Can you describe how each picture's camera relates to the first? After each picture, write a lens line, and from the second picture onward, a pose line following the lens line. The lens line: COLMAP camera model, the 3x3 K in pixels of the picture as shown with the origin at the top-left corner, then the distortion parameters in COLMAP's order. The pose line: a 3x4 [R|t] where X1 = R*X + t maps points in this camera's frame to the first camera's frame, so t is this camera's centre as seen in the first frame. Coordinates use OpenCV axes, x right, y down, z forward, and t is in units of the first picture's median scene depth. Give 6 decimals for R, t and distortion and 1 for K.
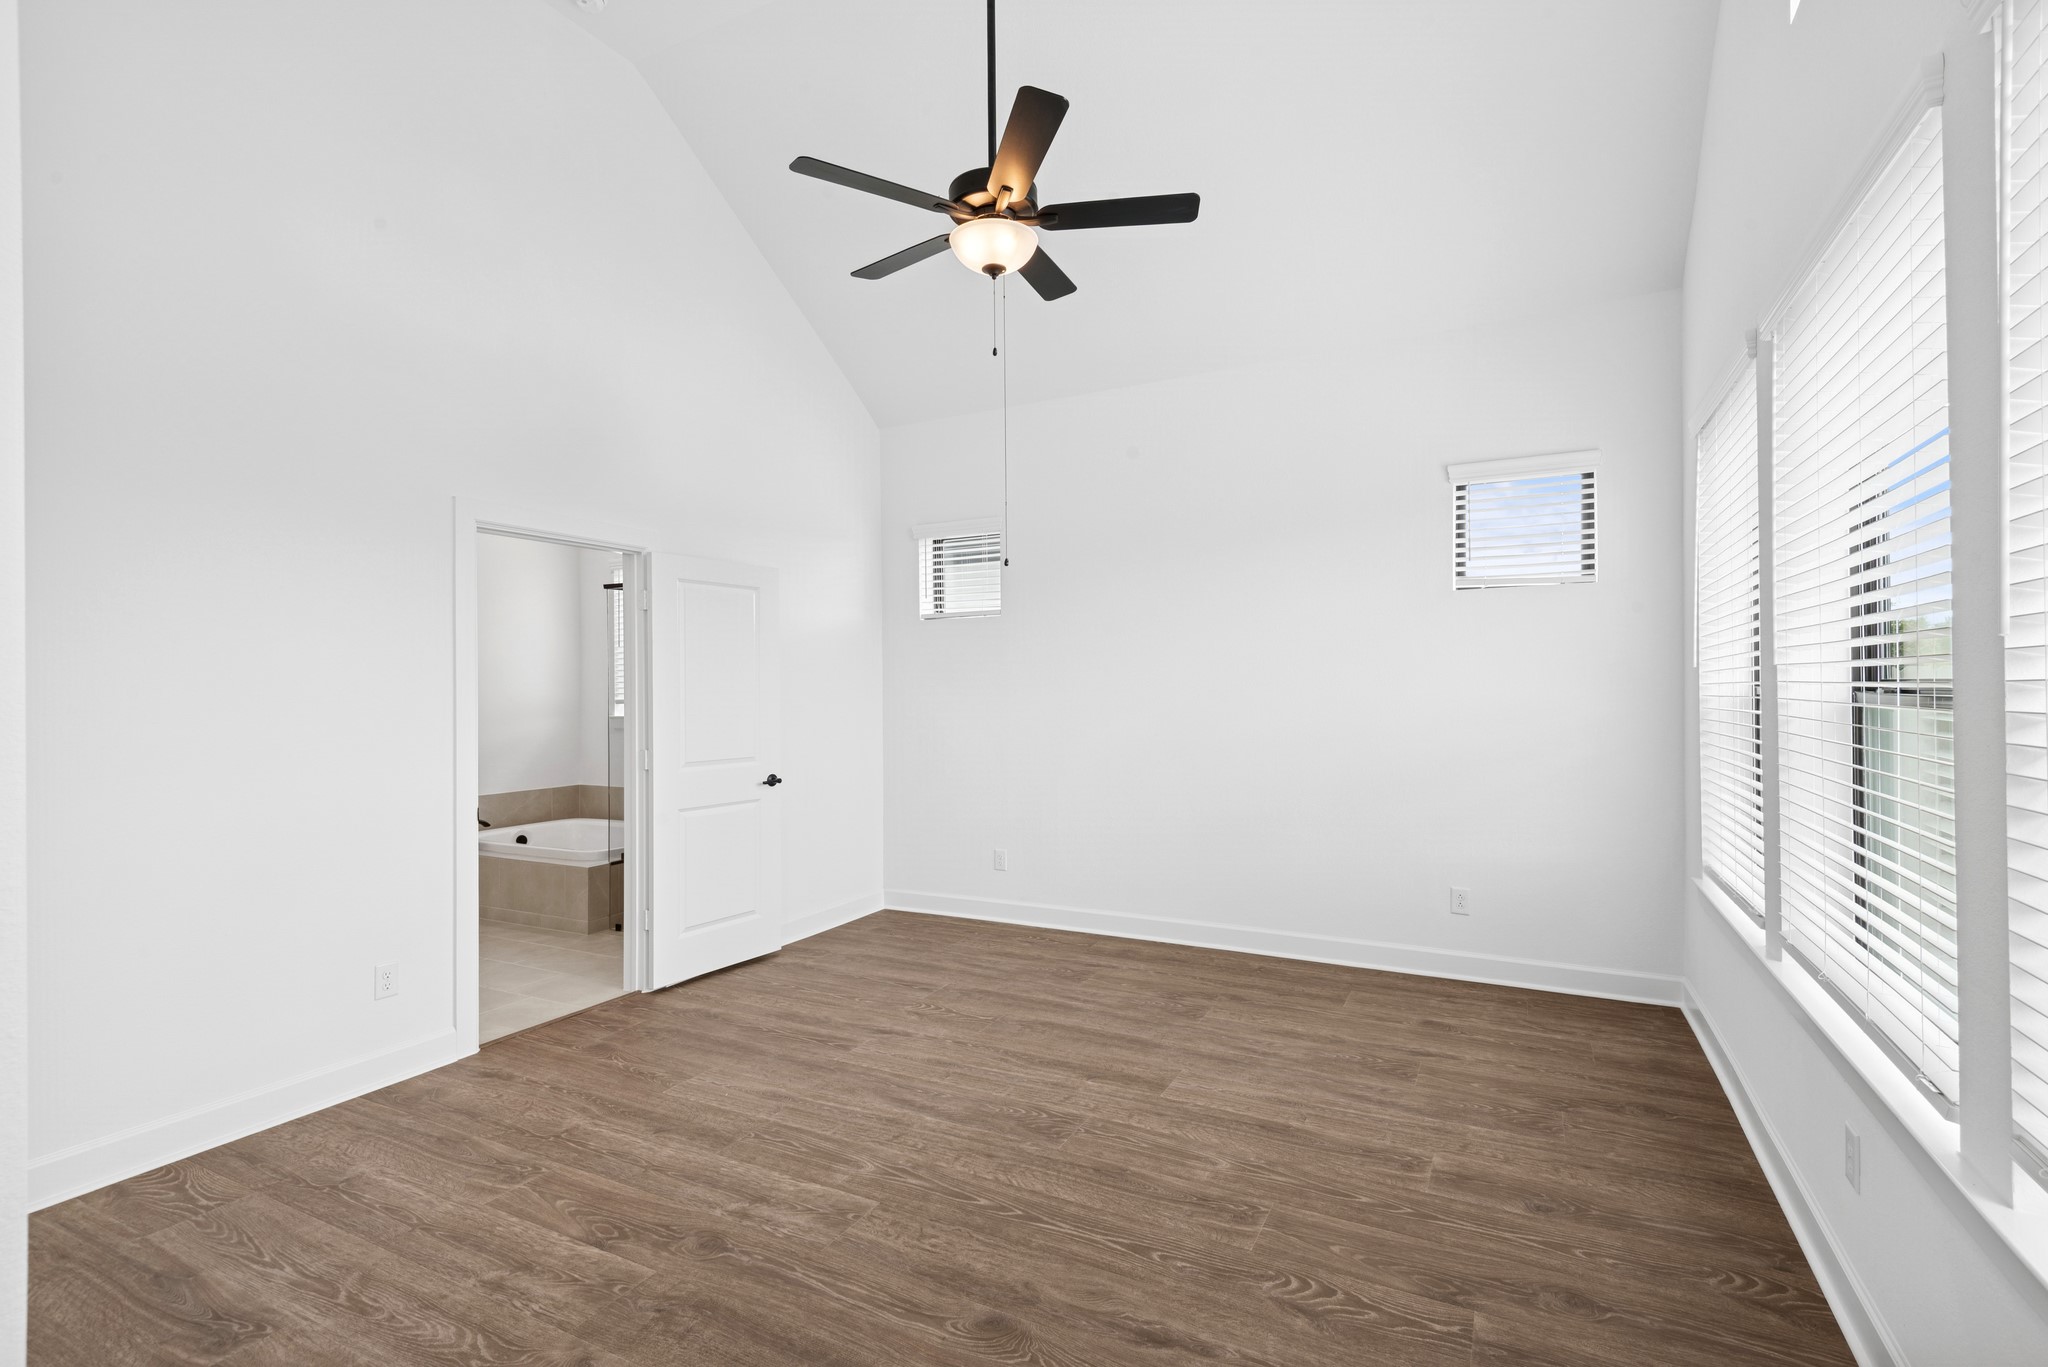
lens RADIAL K [[929.9, 0, 1024.2], [0, 929.9, 685.9], [0, 0, 1]] dist [0.024742, -0.008888]
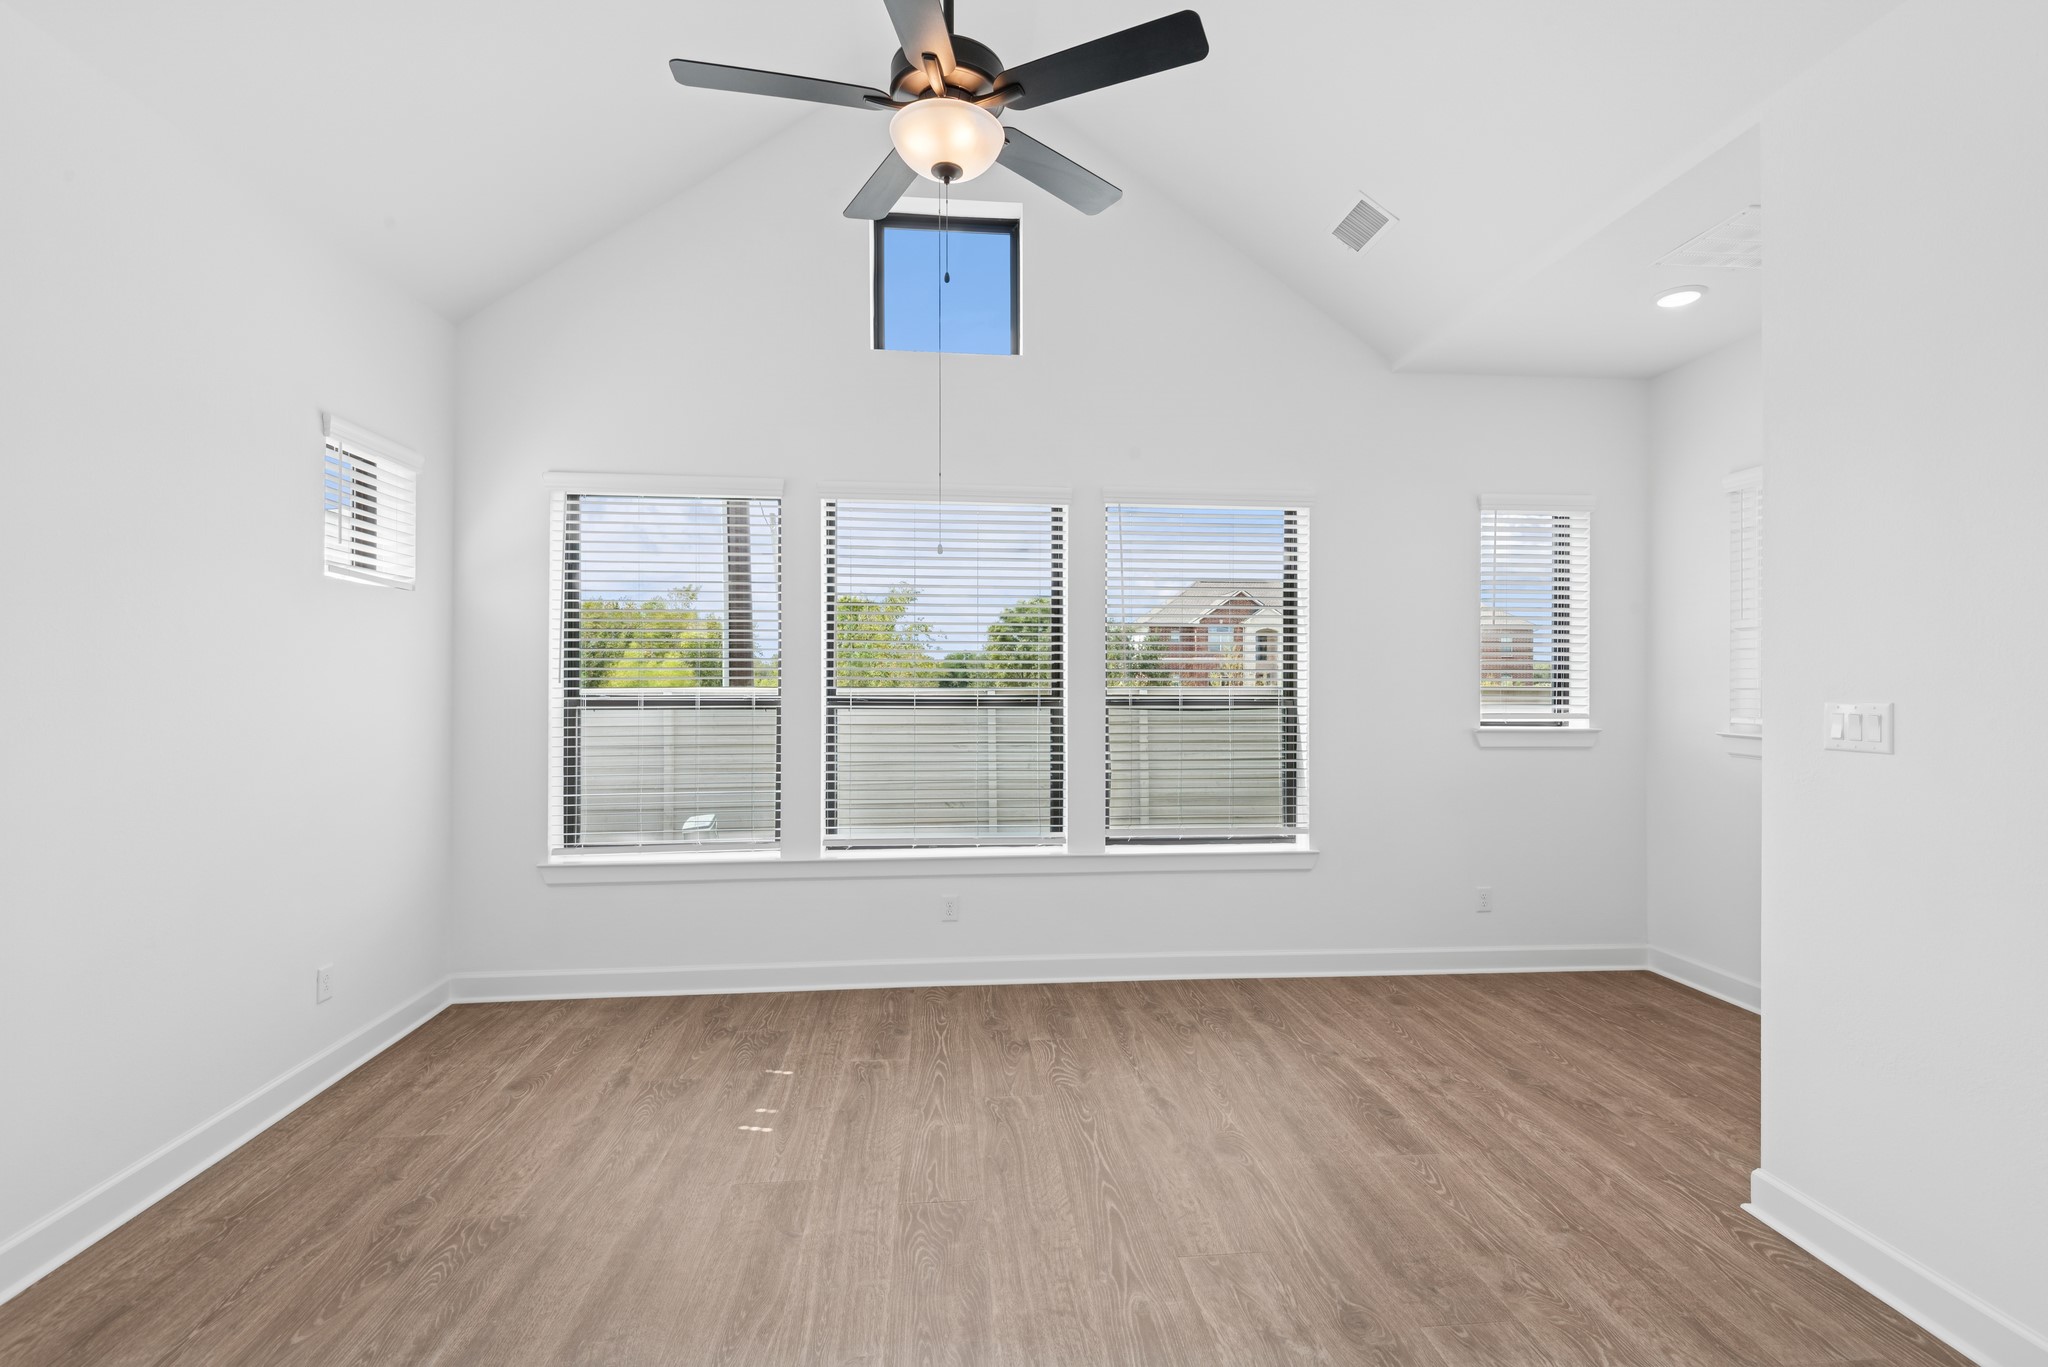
lens RADIAL K [[929.9, 0, 1029.7], [0, 929.9, 681.6], [0, 0, 1]] dist [0.024742, -0.008888]
pose [[-0.553512, 0.008611, 0.832796, -0.633778], [-0.001518, 0.999934, -0.011349, -0.010872], [-0.832840, -0.007546, -0.553463, 1.214090]]
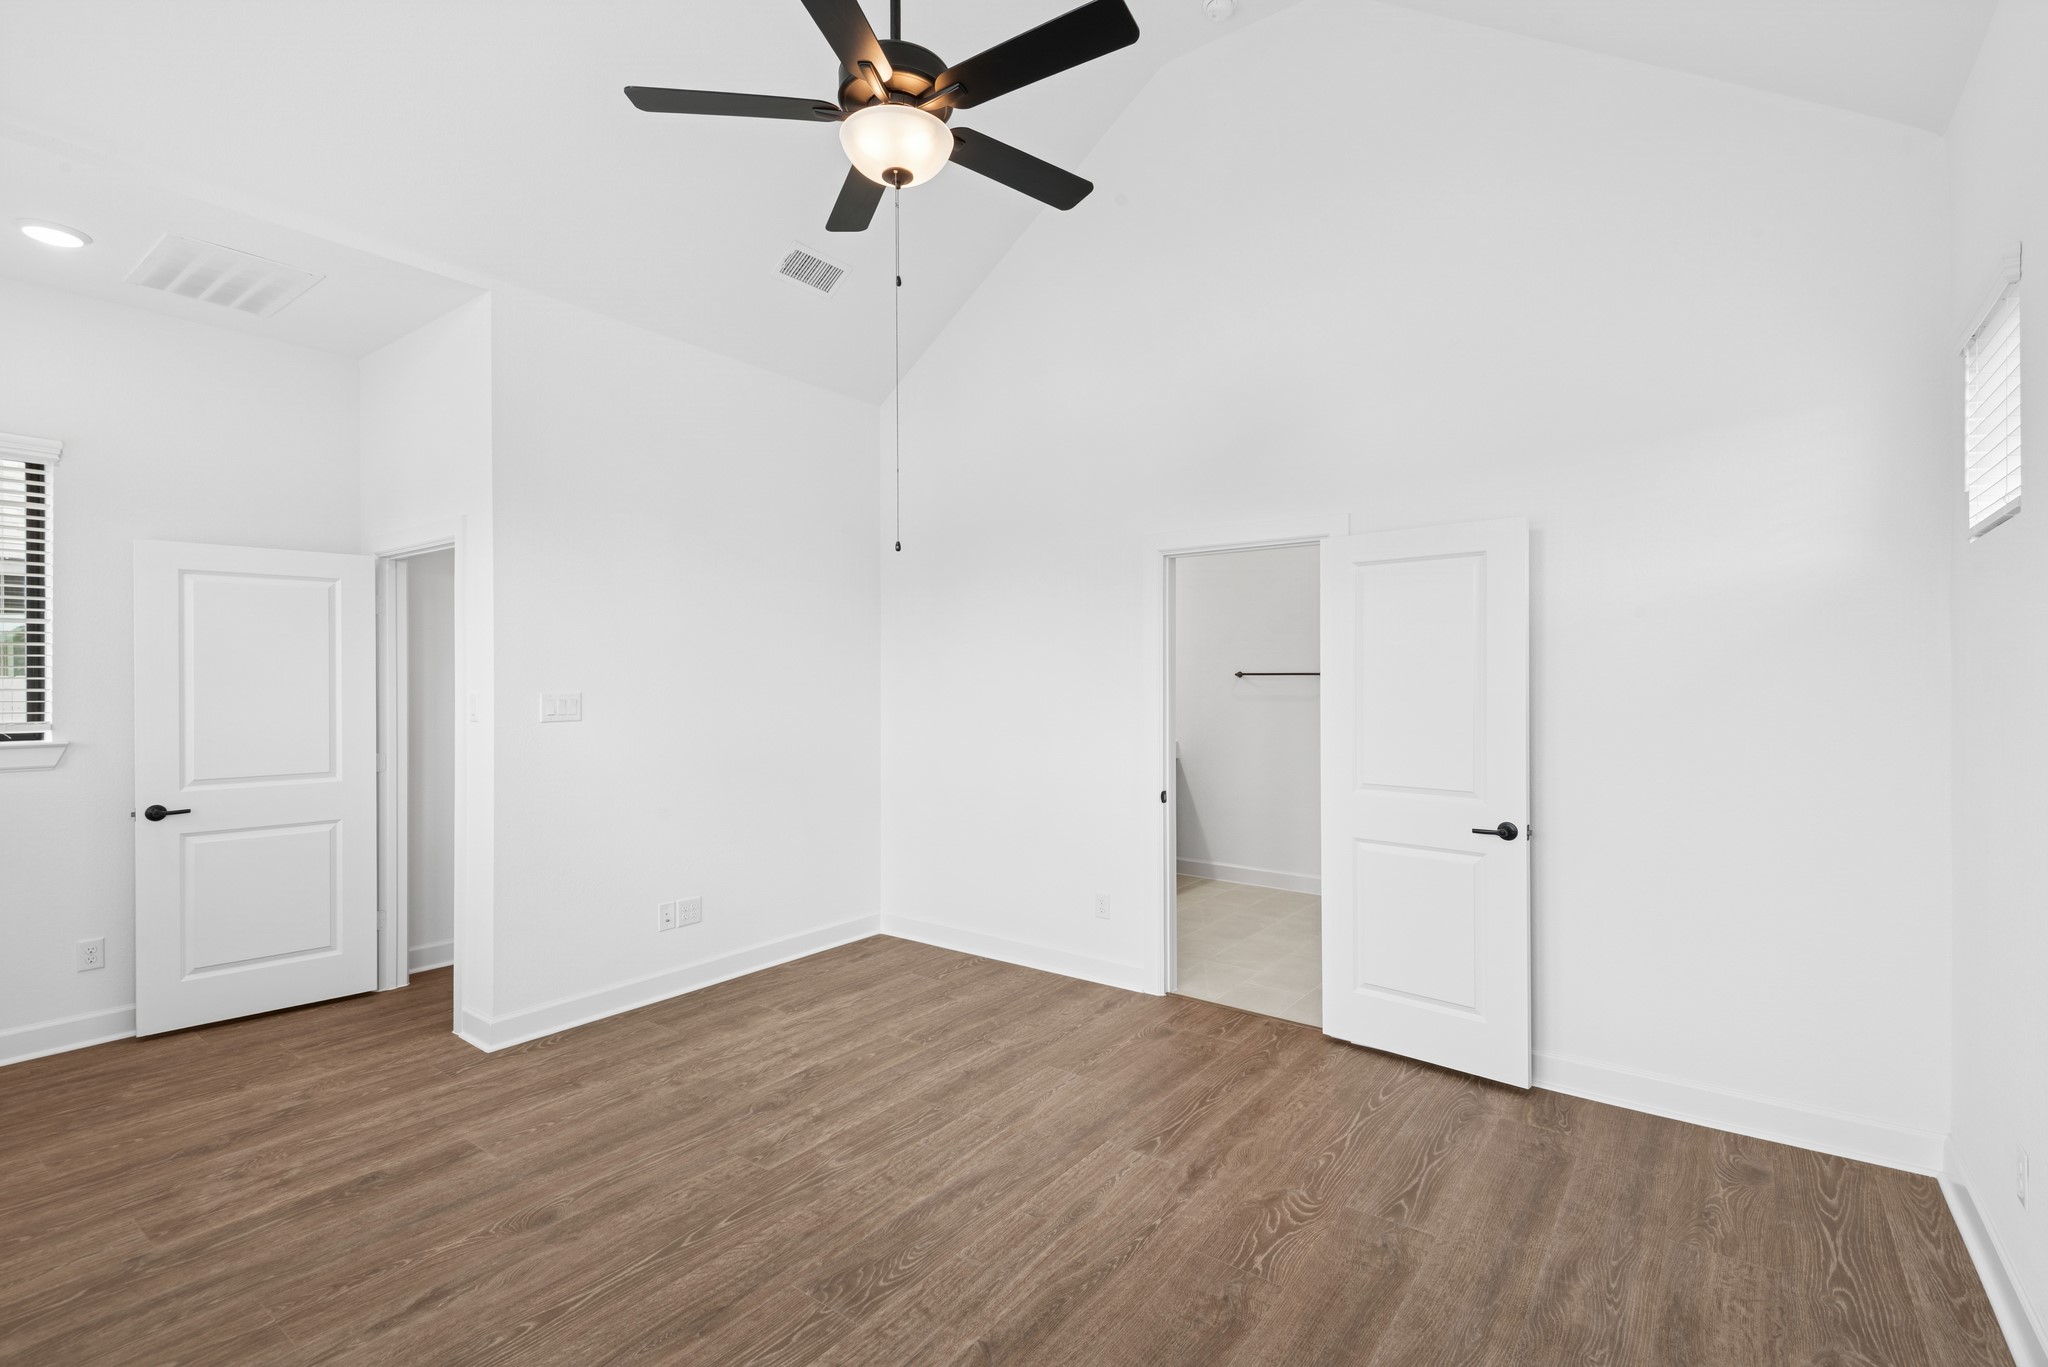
lens RADIAL K [[929.9, 0, 1029.2], [0, 929.9, 688.2], [0, 0, 1]] dist [0.024742, -0.008888]
pose [[-0.154390, 0.018856, -0.987830, 0.648429], [0.008938, 0.999804, 0.017688, -0.025179], [0.987970, -0.006098, -0.154528, 1.088165]]
